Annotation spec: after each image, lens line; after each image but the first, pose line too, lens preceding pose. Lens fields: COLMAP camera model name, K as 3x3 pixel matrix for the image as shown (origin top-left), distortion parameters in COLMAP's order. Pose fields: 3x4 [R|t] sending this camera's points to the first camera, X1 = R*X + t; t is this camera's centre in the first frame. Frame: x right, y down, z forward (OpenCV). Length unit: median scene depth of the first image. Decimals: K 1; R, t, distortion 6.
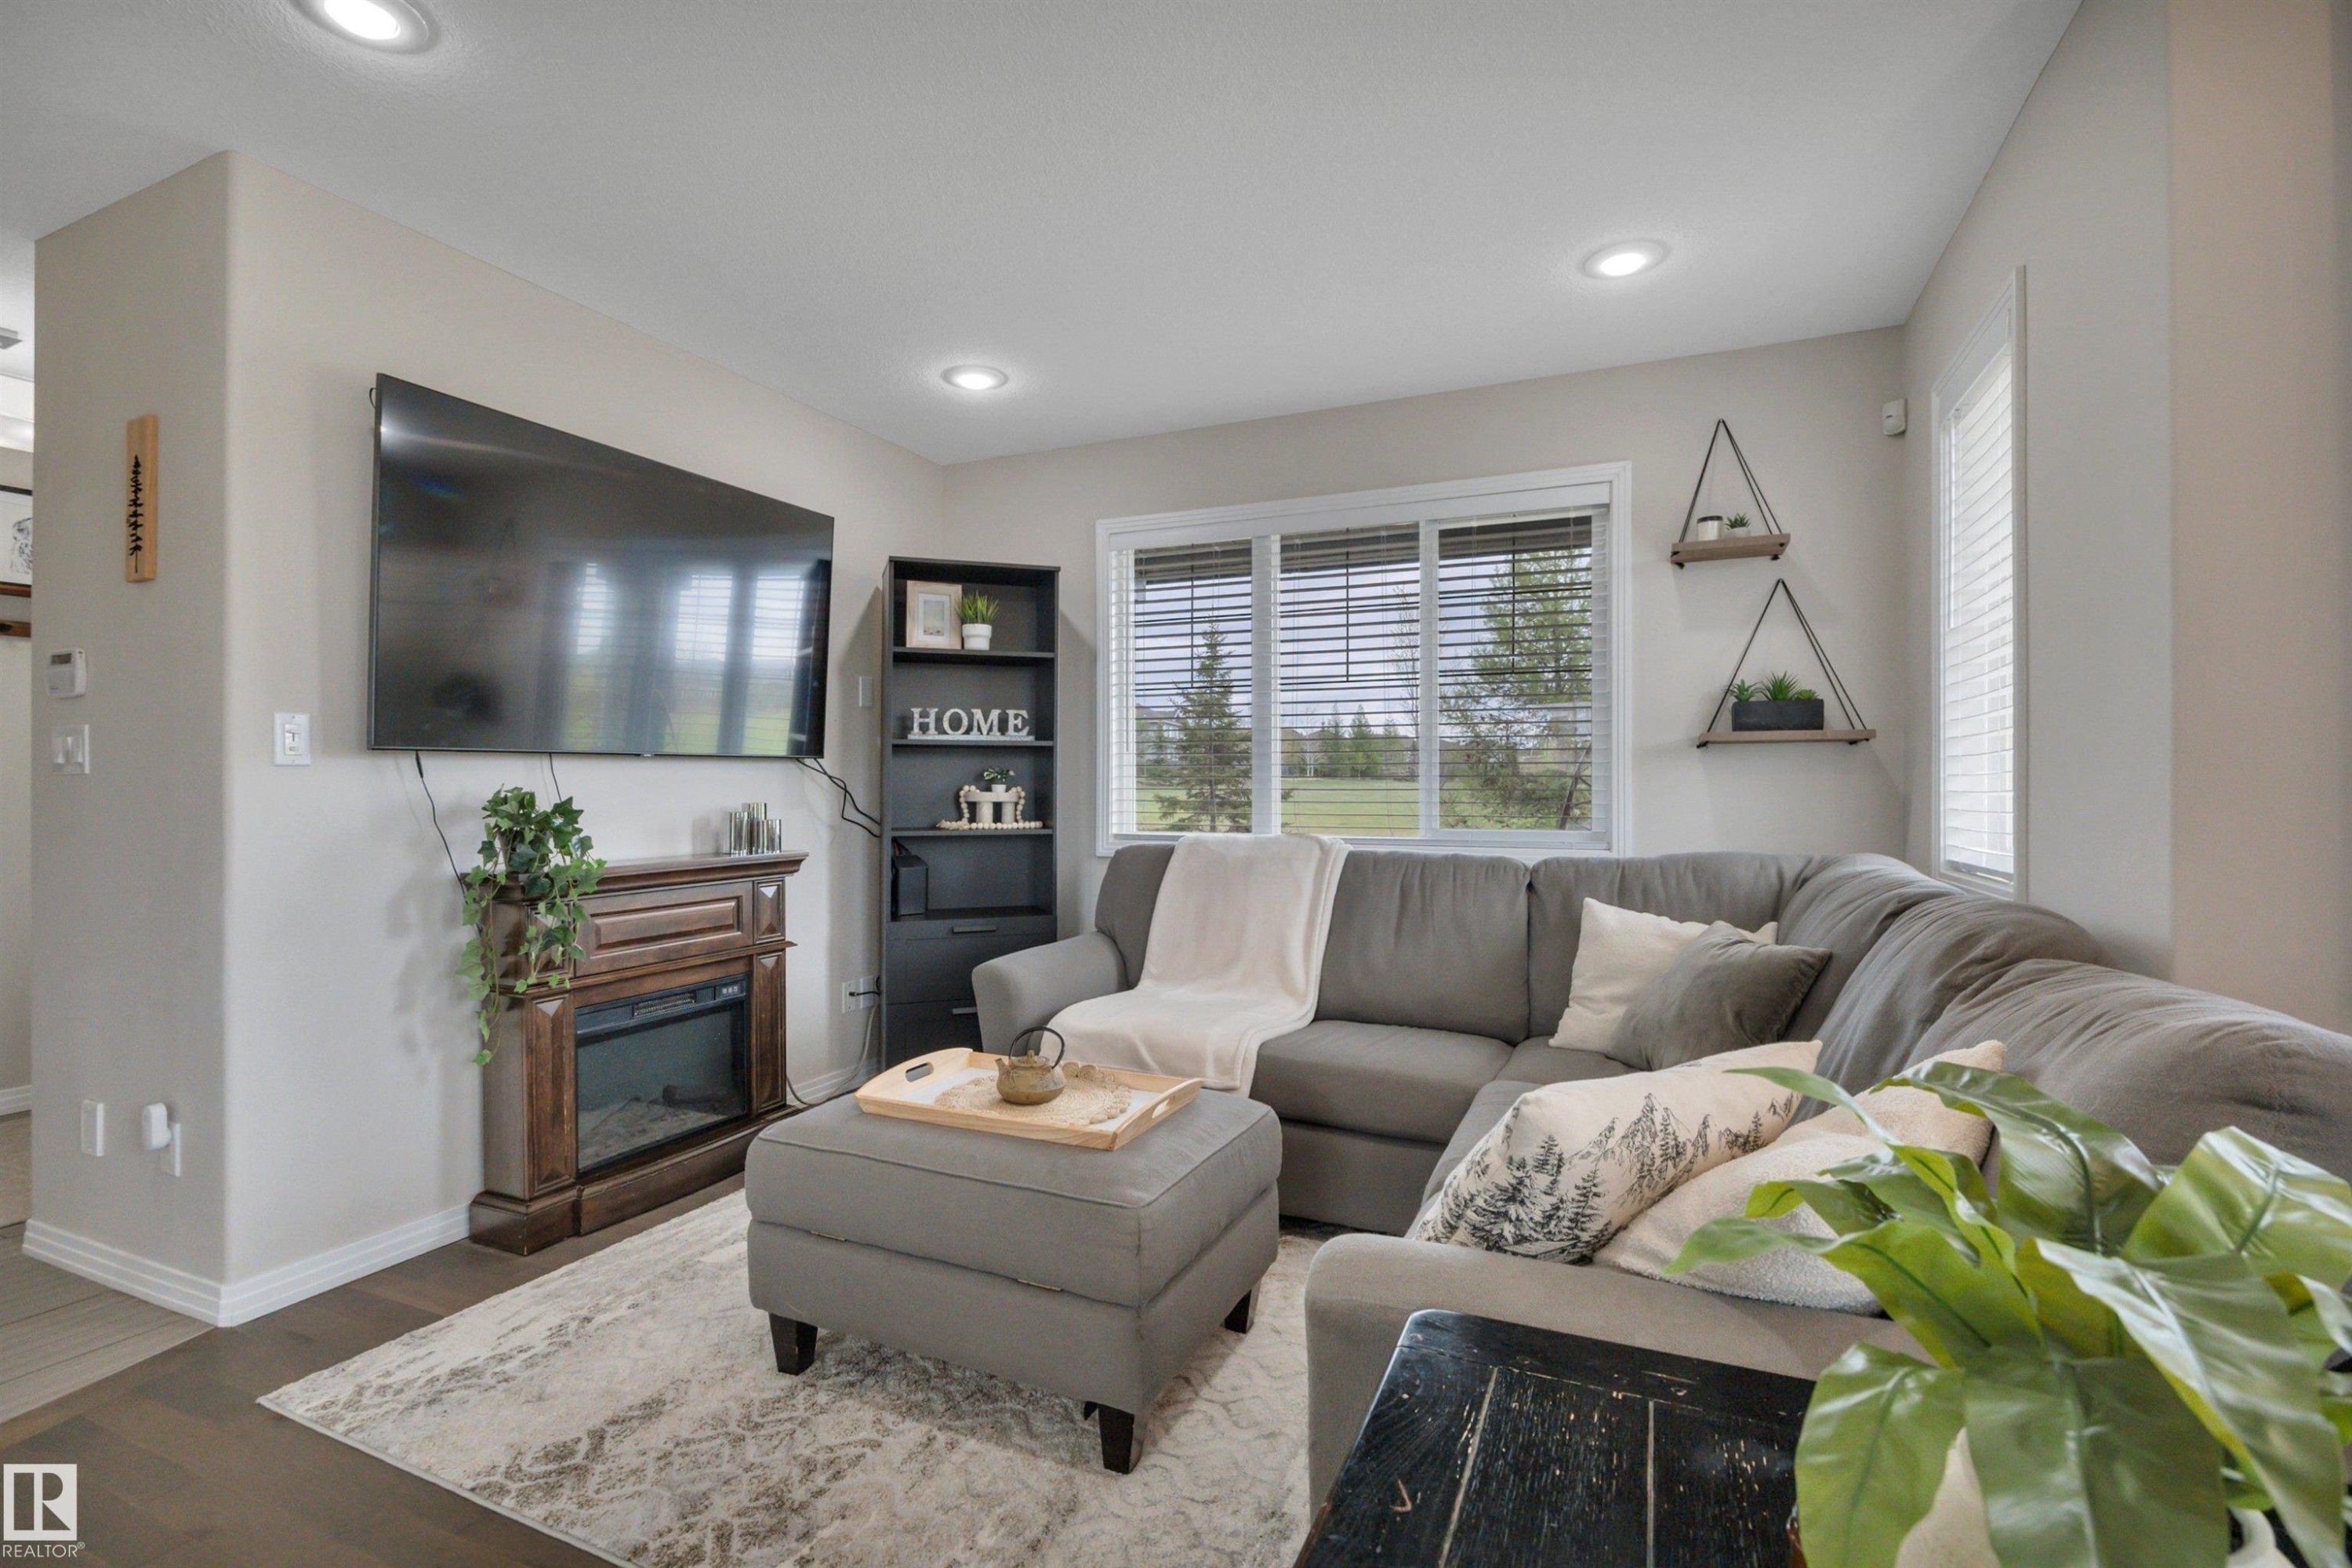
lens RADIAL K [[1091.8, 0, 1170.9], [0, 1091.8, 787.1], [0, 0, 1]] dist [-0.004882, -0.000306]
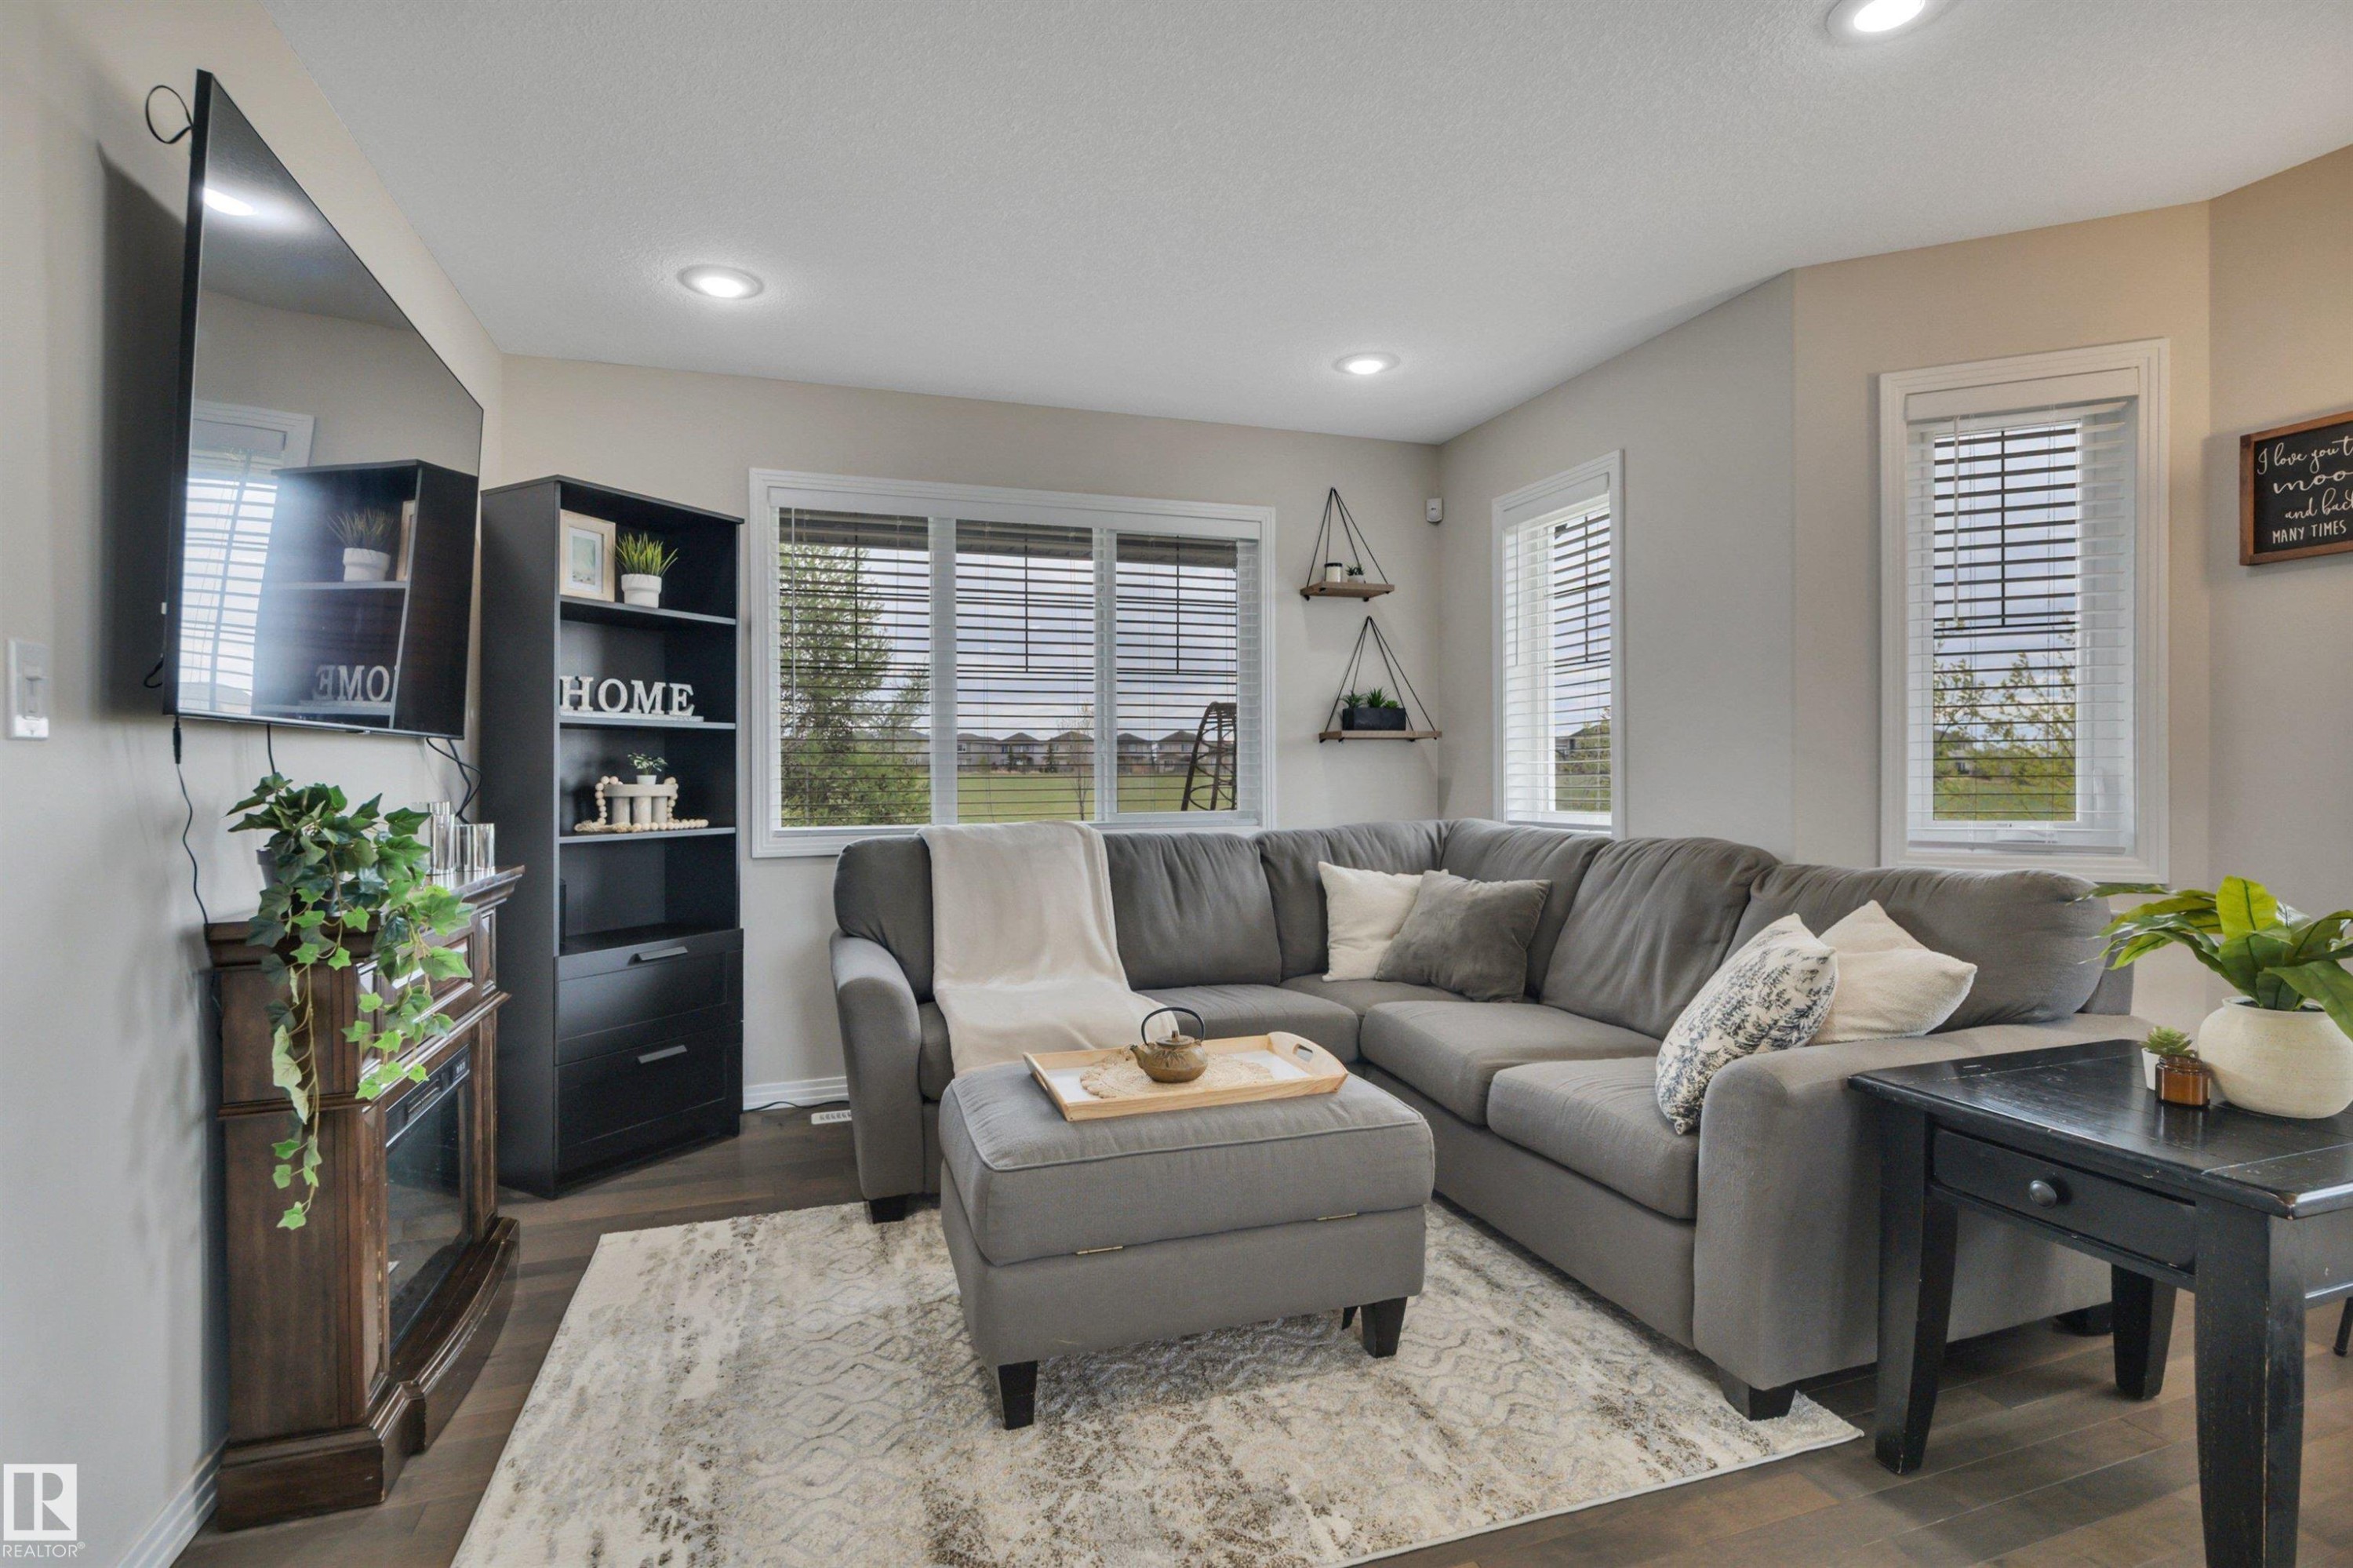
lens RADIAL K [[1155.7, 0, 1182.2], [0, 1155.7, 776.7], [0, 0, 1]] dist [-0.004833, 0.001323]
pose [[0.721863, -0.007559, 0.691995, -0.480998], [0.008780, 0.999960, 0.001764, 0.000564], [-0.691980, 0.004802, 0.721900, 0.115636]]
